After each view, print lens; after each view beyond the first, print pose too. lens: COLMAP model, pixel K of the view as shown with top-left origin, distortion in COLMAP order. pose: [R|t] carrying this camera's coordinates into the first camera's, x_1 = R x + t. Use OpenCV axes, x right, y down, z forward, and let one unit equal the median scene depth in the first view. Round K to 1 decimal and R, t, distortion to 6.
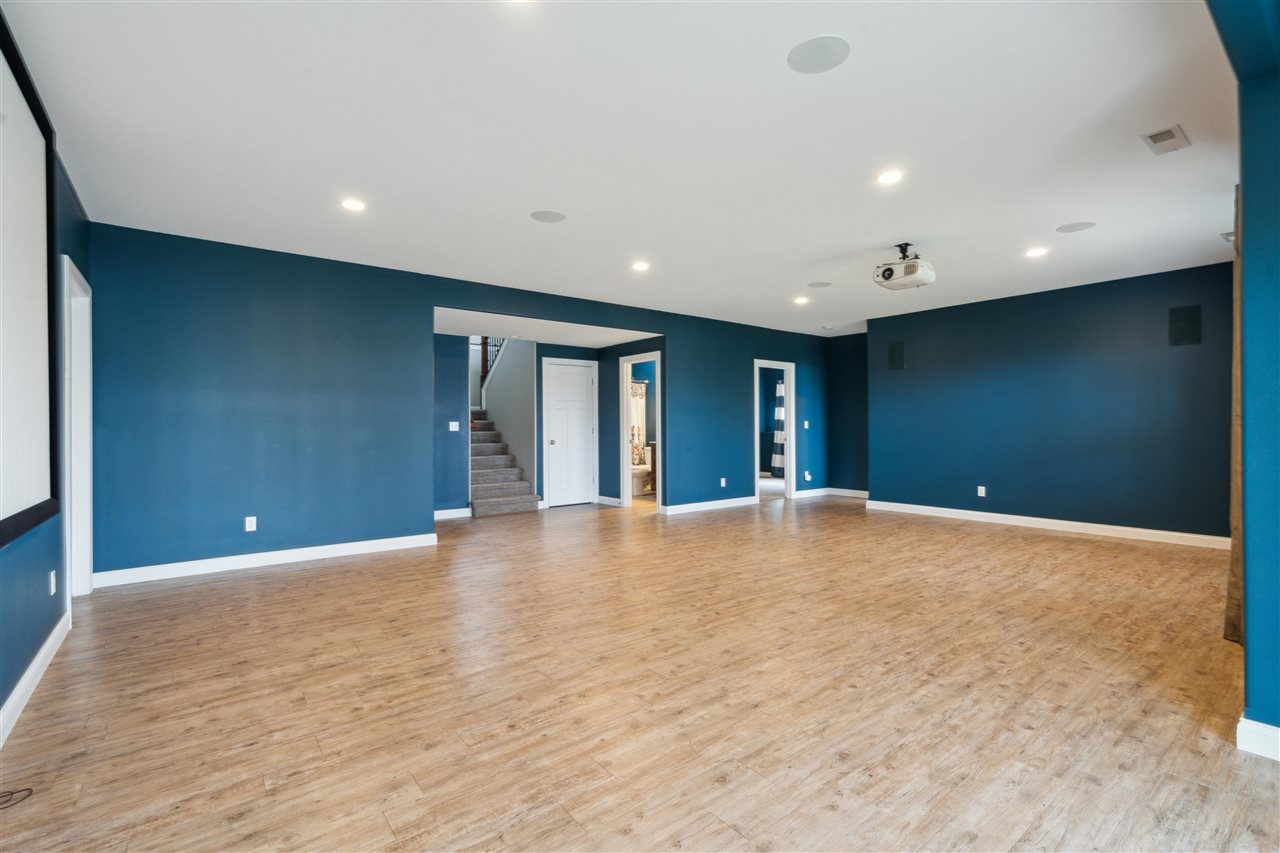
lens RADIAL K [[588.9, 0, 635.4], [0, 588.9, 425.1], [0, 0, 1]] dist [-0.002572, 0.000431]
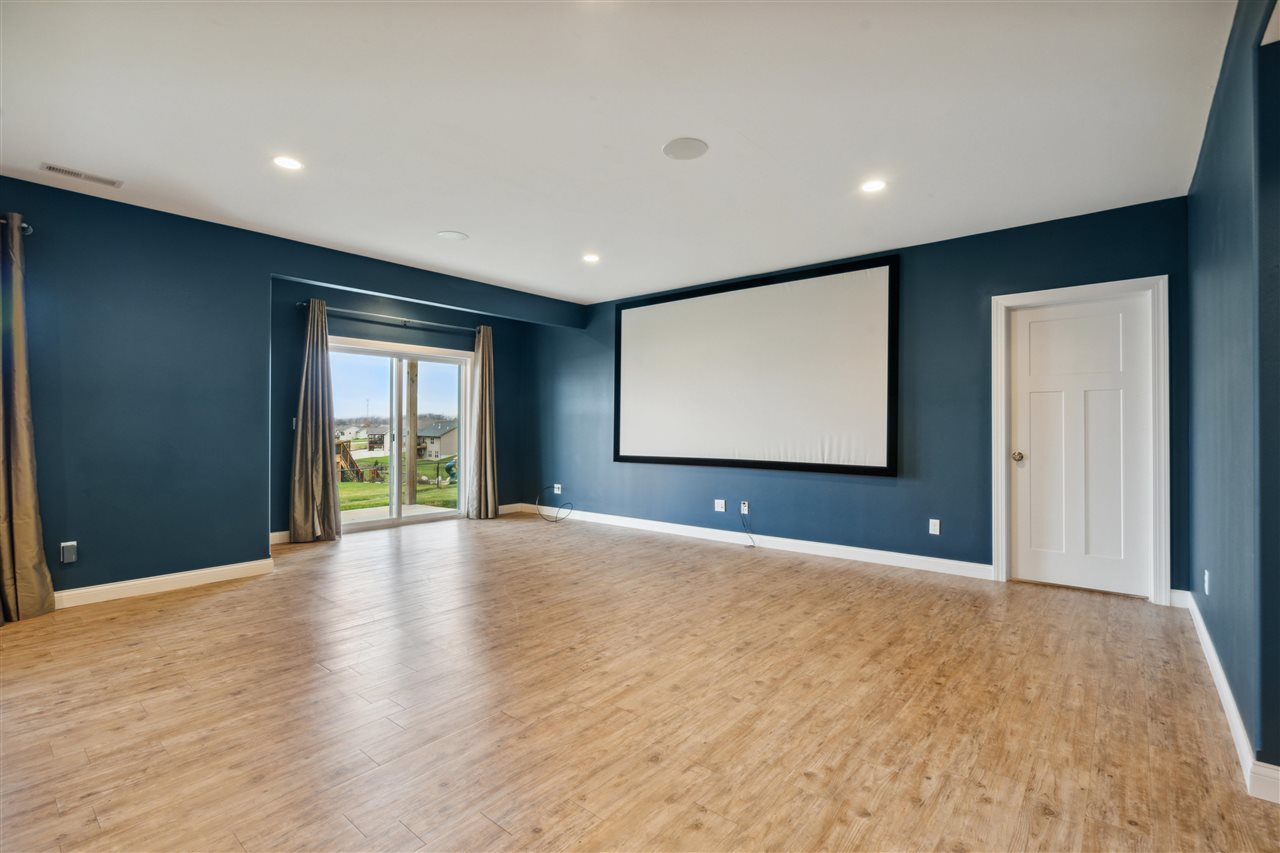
lens RADIAL K [[588.9, 0, 635.4], [0, 588.9, 425.1], [0, 0, 1]] dist [-0.002572, 0.000431]
pose [[-0.978313, 0.001943, -0.207121, 0.079717], [0.003597, 0.999965, -0.007609, 0.007499], [0.207099, -0.008189, -0.978286, 1.938894]]
